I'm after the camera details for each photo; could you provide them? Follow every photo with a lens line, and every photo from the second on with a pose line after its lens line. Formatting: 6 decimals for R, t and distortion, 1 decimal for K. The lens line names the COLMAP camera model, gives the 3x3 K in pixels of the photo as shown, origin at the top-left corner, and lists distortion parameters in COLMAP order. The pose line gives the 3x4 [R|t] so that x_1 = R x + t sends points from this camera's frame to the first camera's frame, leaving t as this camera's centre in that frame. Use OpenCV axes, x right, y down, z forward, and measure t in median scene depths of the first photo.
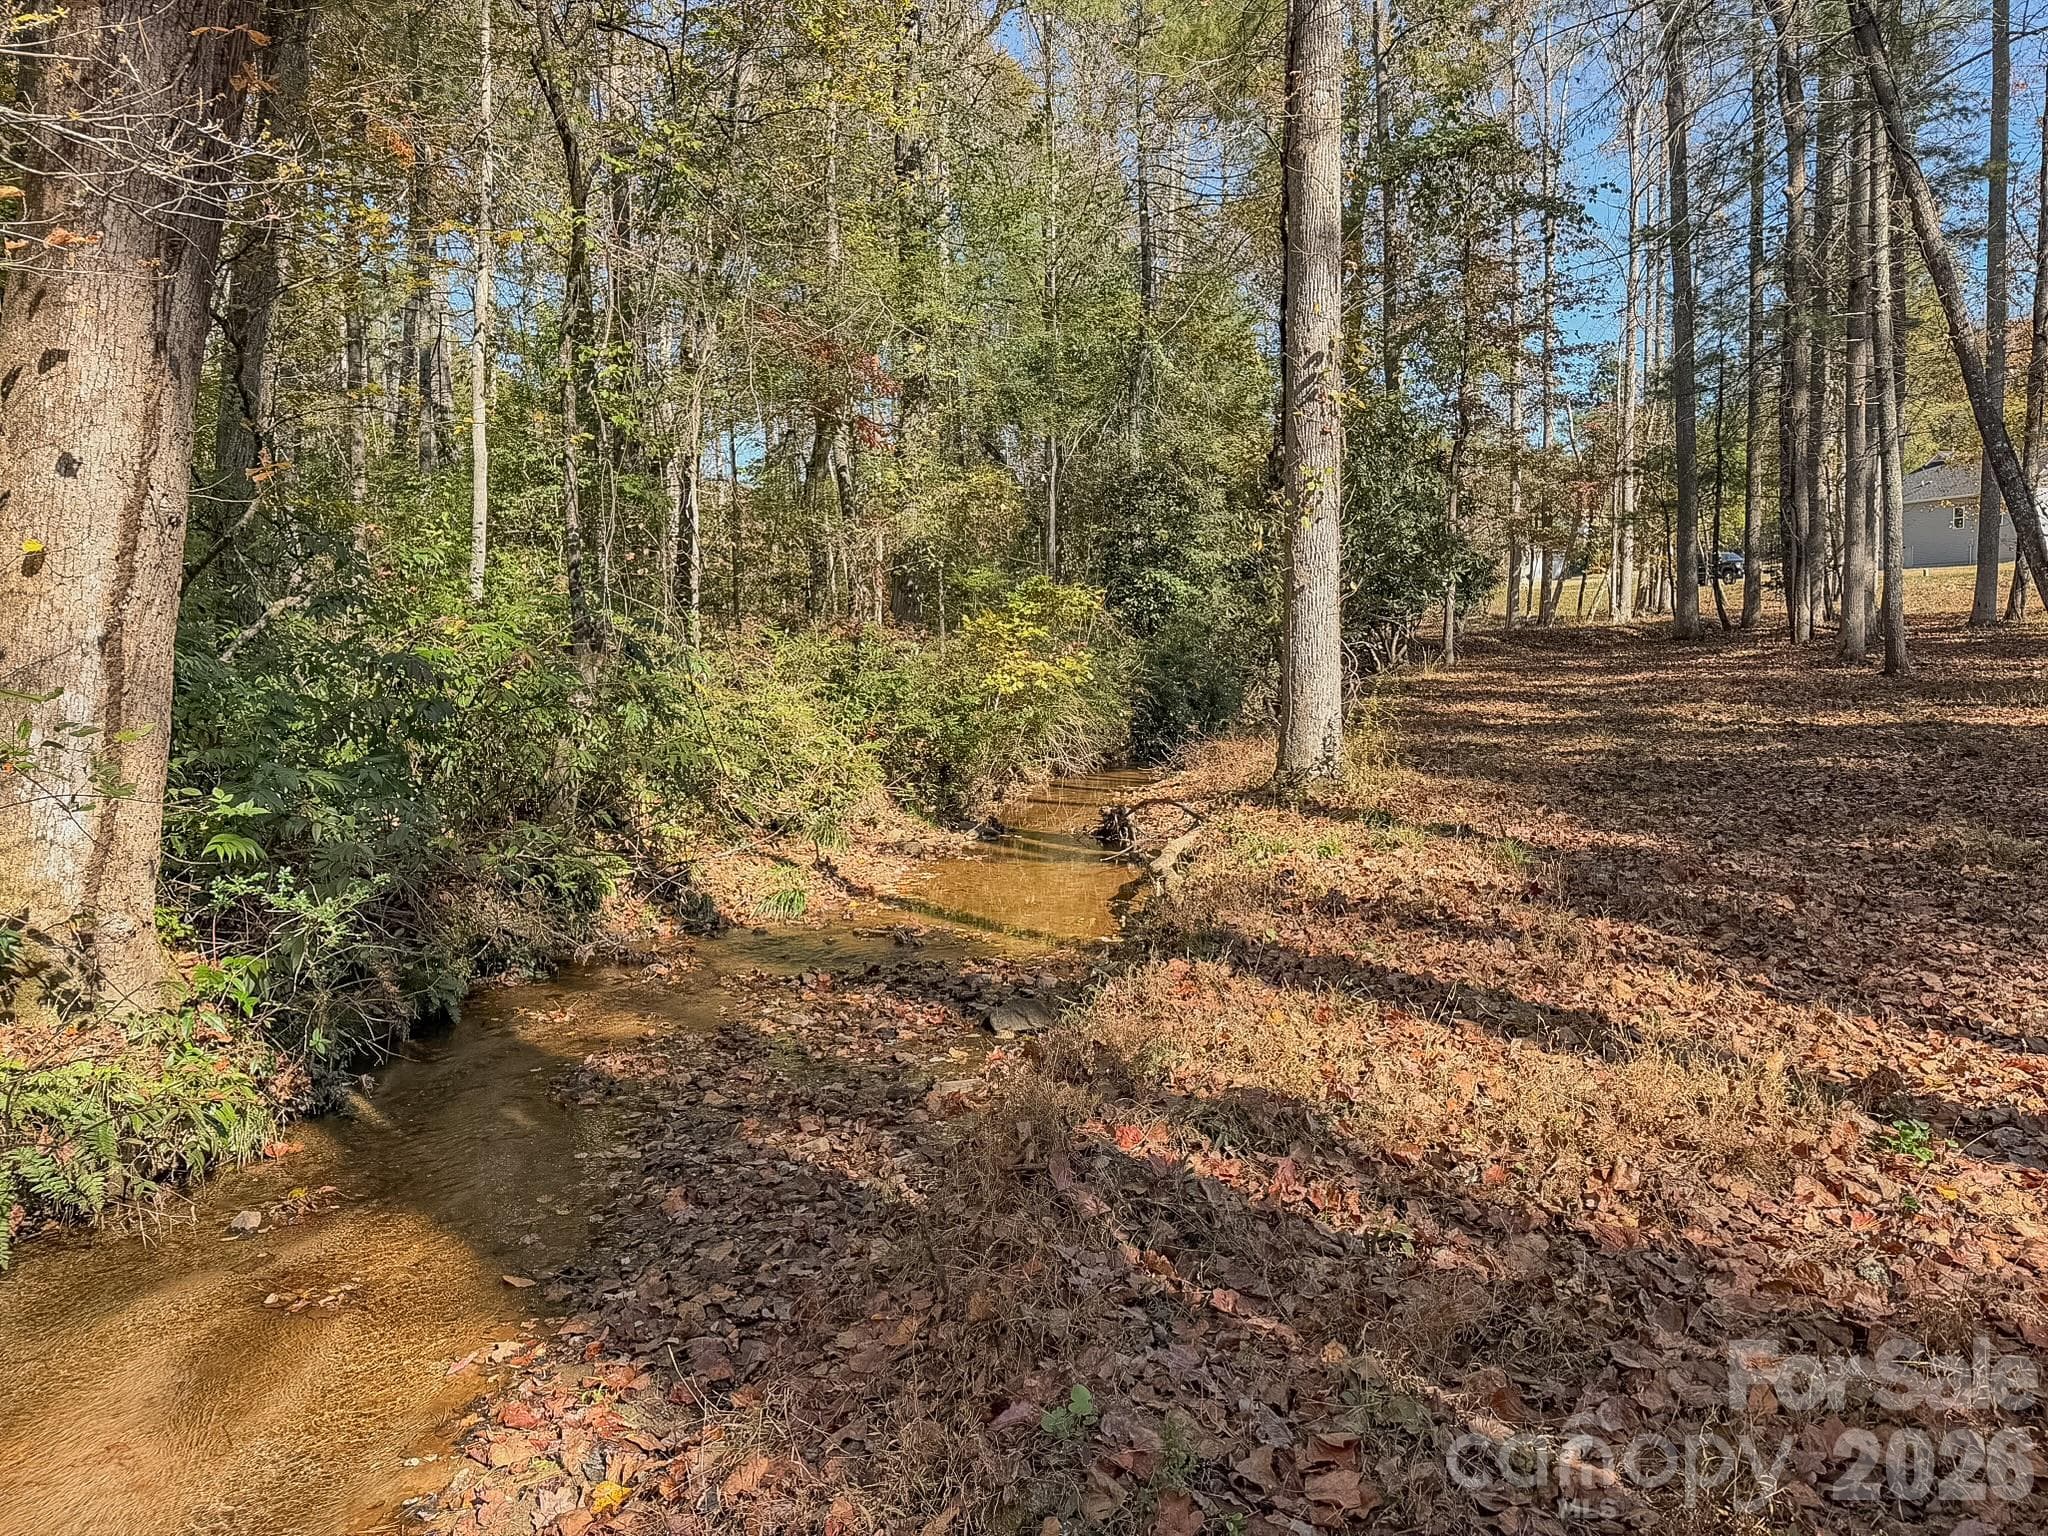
lens RADIAL K [[1412.0, 0, 1018.9], [0, 1412.0, 741.3], [0, 0, 1]] dist [-0.039473, 0.003185]
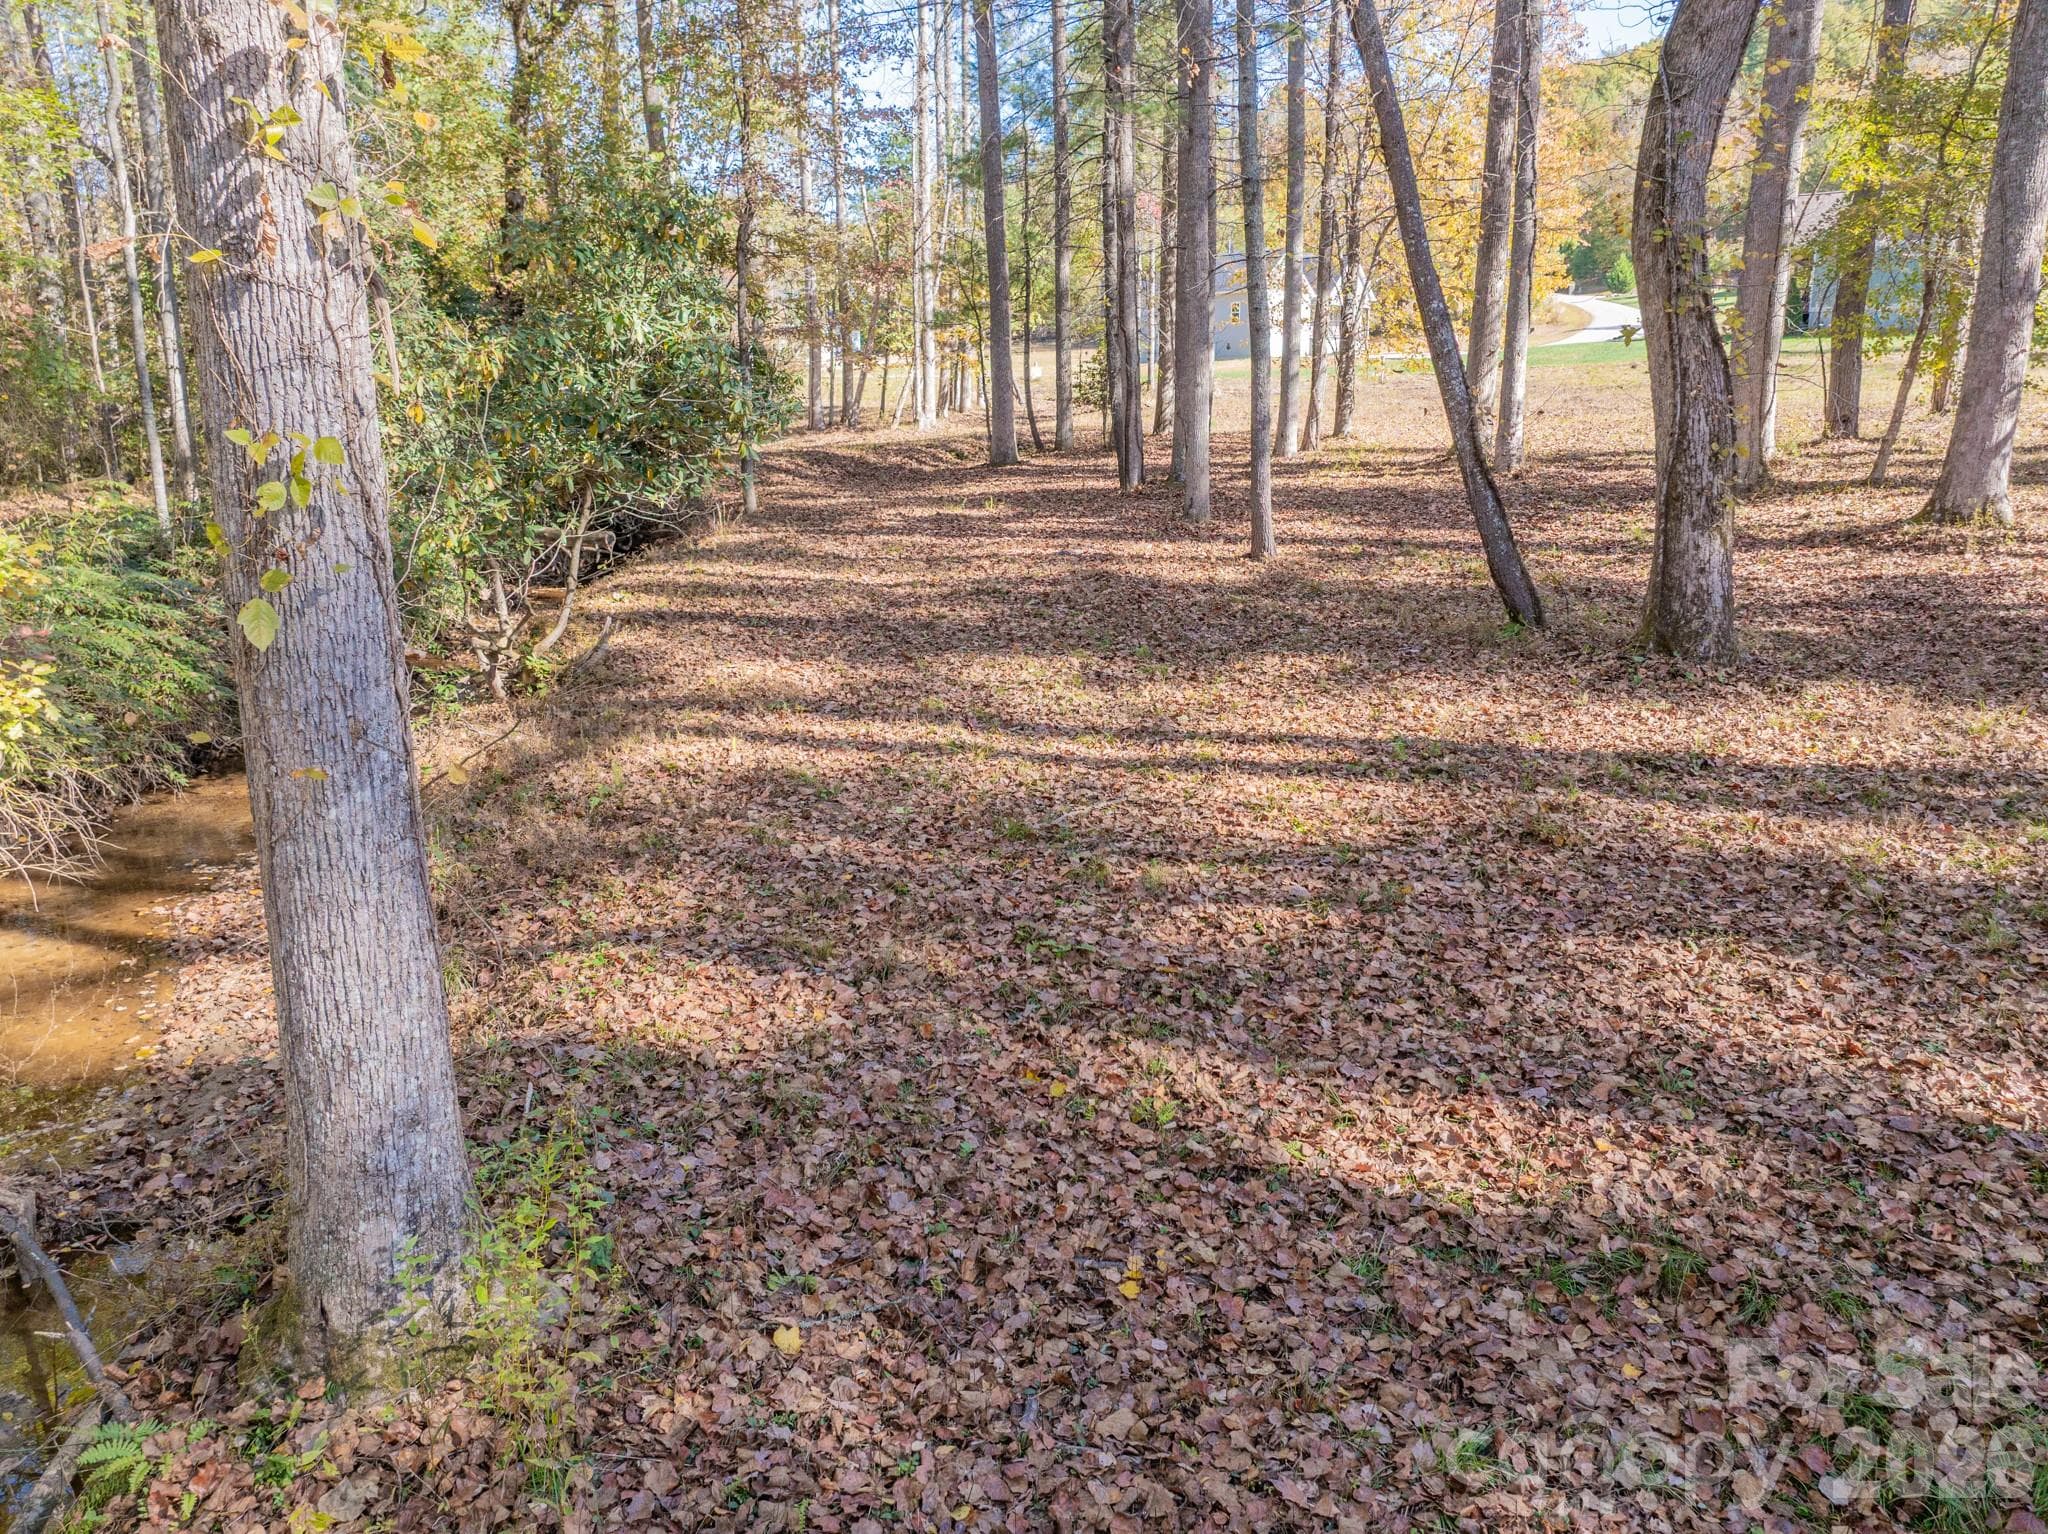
lens RADIAL K [[1412.0, 0, 1018.9], [0, 1412.0, 740.3], [0, 0, 1]] dist [-0.039473, 0.003185]
pose [[0.889831, -0.093032, 0.446705, 0.056009], [0.021846, 0.986558, 0.161947, -0.038914], [-0.455767, -0.134346, 0.879902, 0.144449]]
